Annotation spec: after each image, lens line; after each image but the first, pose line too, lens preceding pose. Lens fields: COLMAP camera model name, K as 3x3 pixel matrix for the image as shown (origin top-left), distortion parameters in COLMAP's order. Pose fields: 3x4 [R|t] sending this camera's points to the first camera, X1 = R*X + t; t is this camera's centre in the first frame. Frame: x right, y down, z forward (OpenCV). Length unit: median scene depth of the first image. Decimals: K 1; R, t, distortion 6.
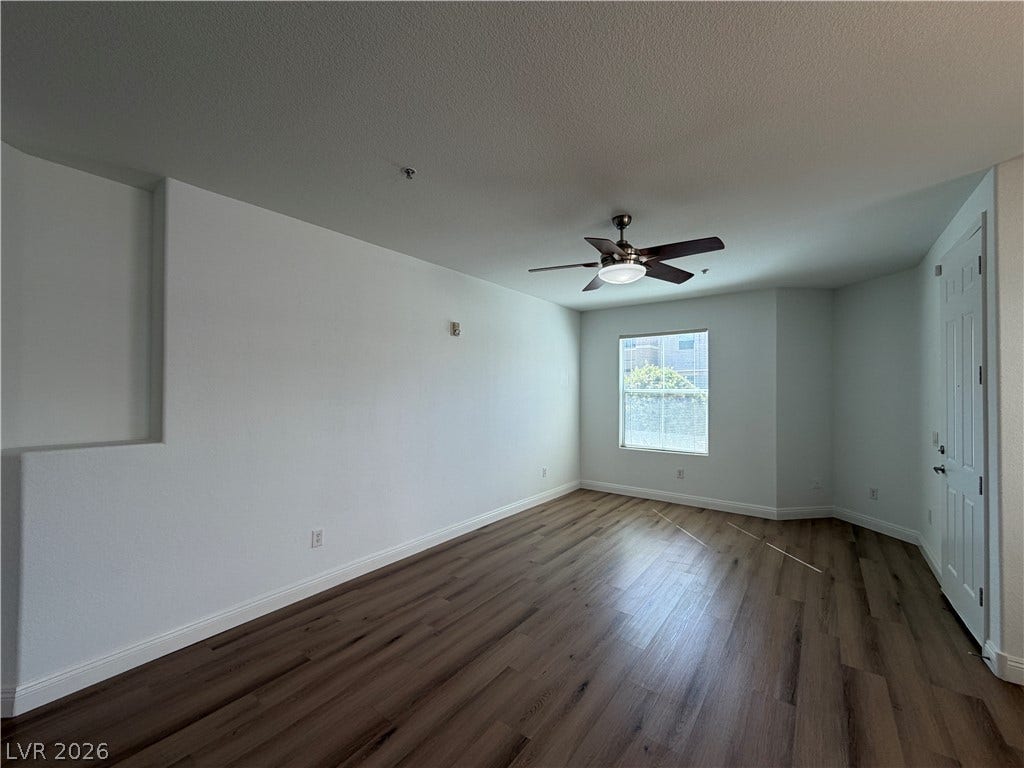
lens RADIAL K [[407.4, 0, 509.4], [0, 407.4, 384.1], [0, 0, 1]] dist [0.000414, -0.000368]
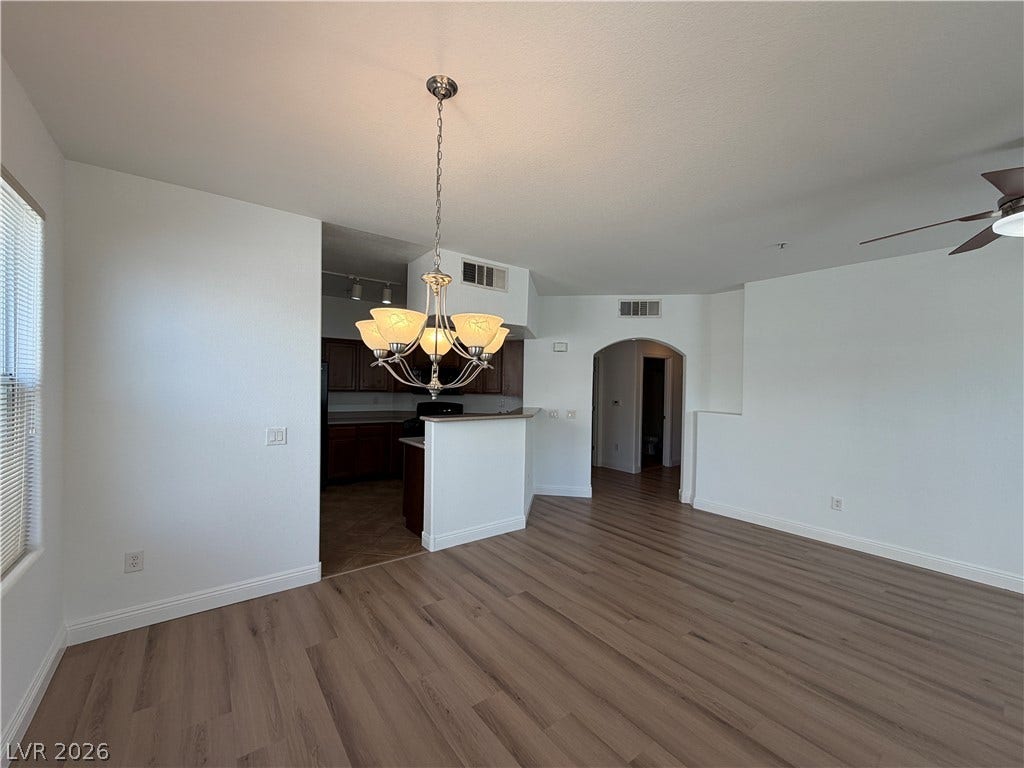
lens RADIAL K [[407.4, 0, 509.4], [0, 407.4, 384.1], [0, 0, 1]] dist [0.000414, -0.000368]
pose [[-0.266672, -0.009233, -0.963743, 1.137252], [-0.014749, 0.999876, -0.005498, 0.026727], [0.963674, 0.012748, -0.266775, 0.364577]]
